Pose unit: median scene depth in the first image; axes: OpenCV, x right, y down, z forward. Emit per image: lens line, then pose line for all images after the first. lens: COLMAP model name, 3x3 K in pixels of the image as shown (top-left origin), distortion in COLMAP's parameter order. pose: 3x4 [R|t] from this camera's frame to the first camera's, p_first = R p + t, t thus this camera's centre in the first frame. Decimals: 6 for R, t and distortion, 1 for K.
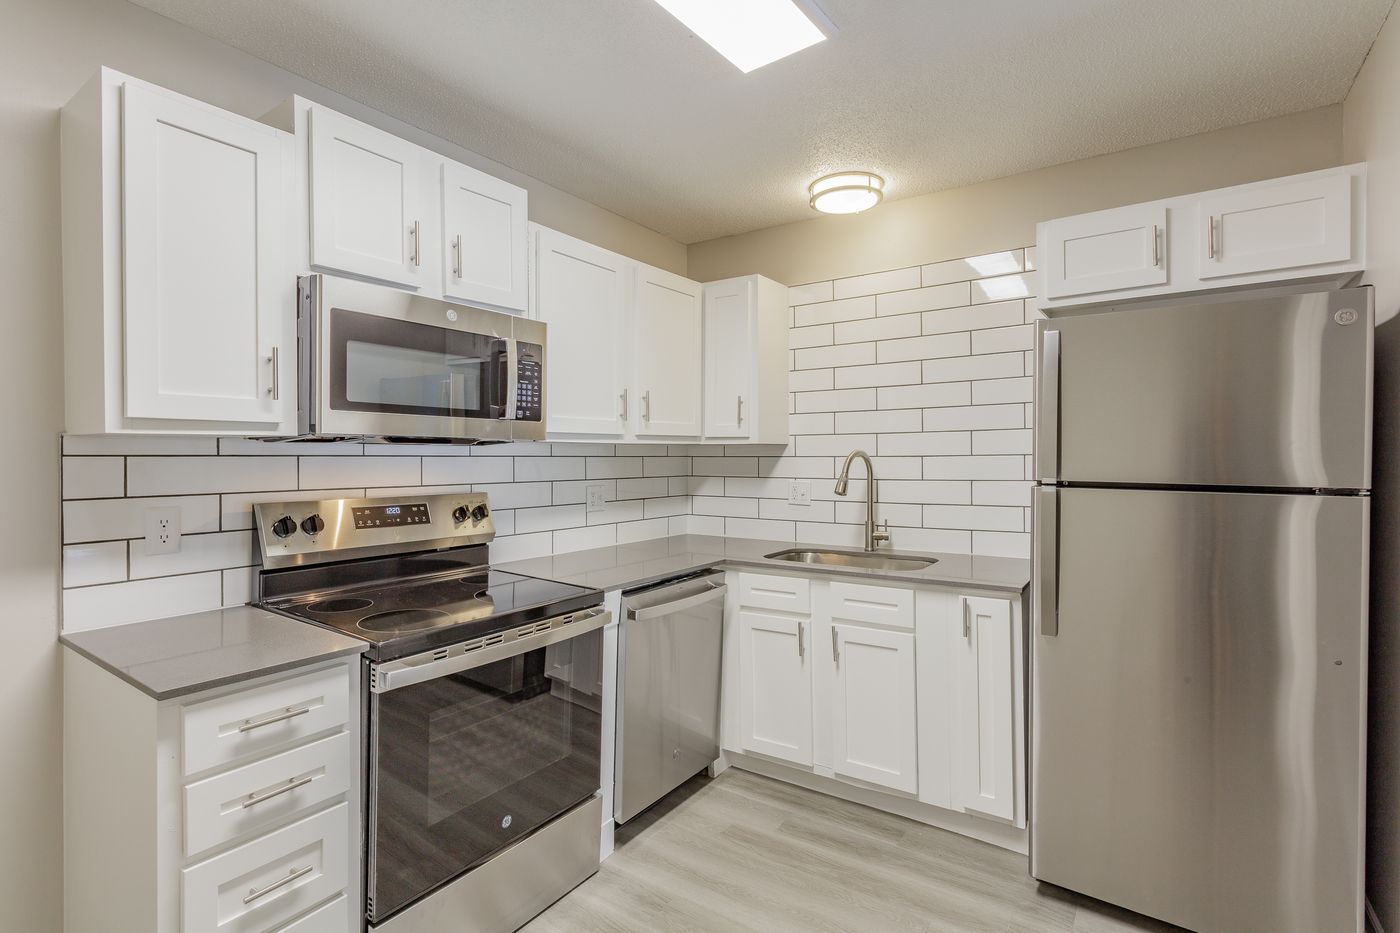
lens RADIAL K [[670.9, 0, 699.0], [0, 670.9, 459.2], [0, 0, 1]] dist [0.005015, -0.000053]
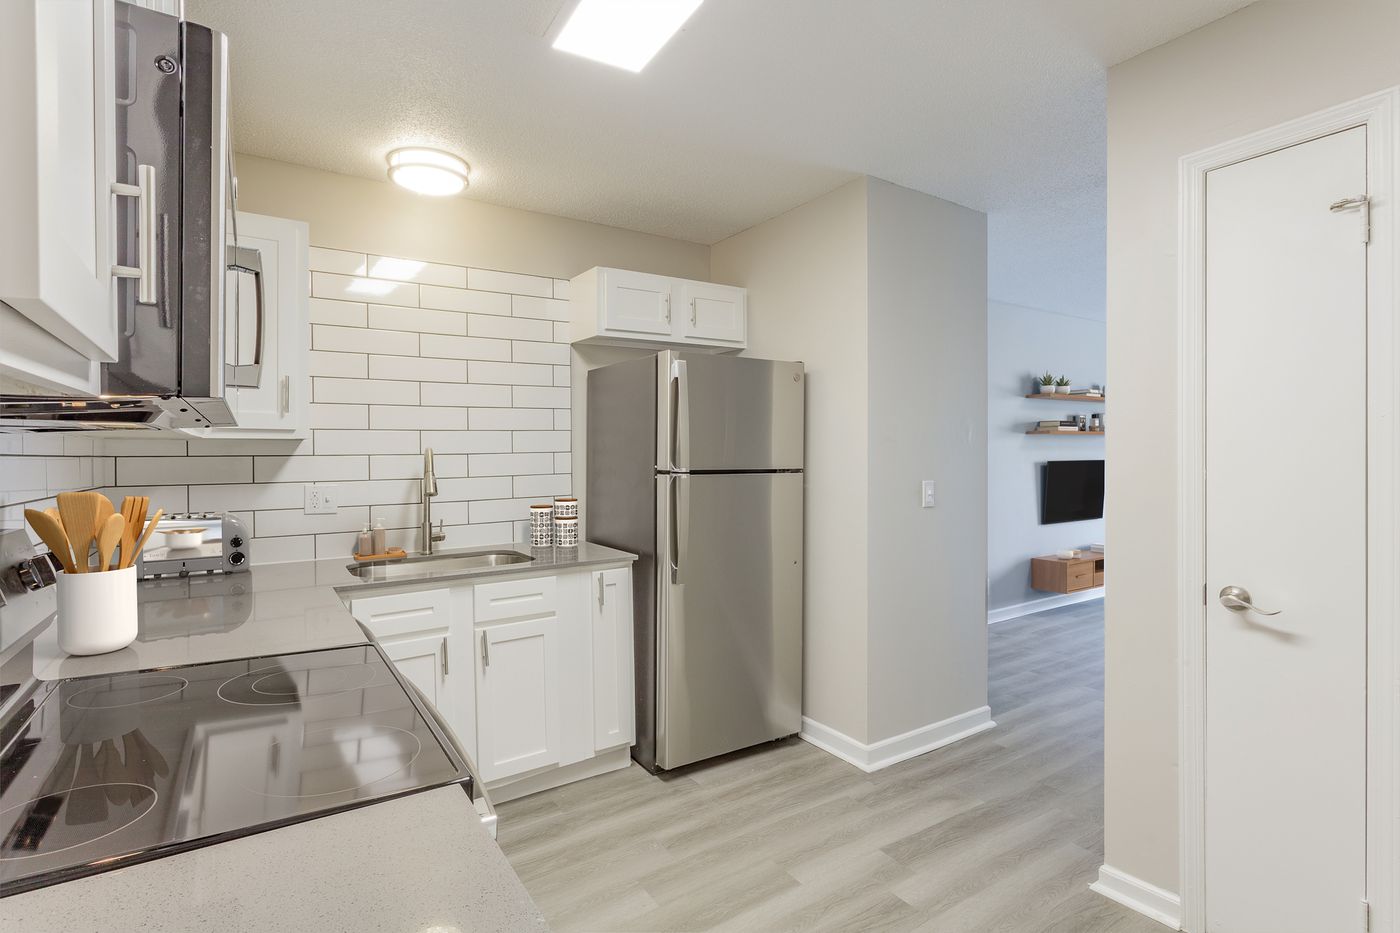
lens RADIAL K [[670.9, 0, 669.9], [0, 670.9, 454.1], [0, 0, 1]] dist [0.005015, -0.000053]
pose [[0.400238, -0.004313, 0.916401, -0.603692], [0.011216, 0.999937, -0.000193, -0.000141], [-0.916343, 0.010355, 0.400261, 0.390890]]
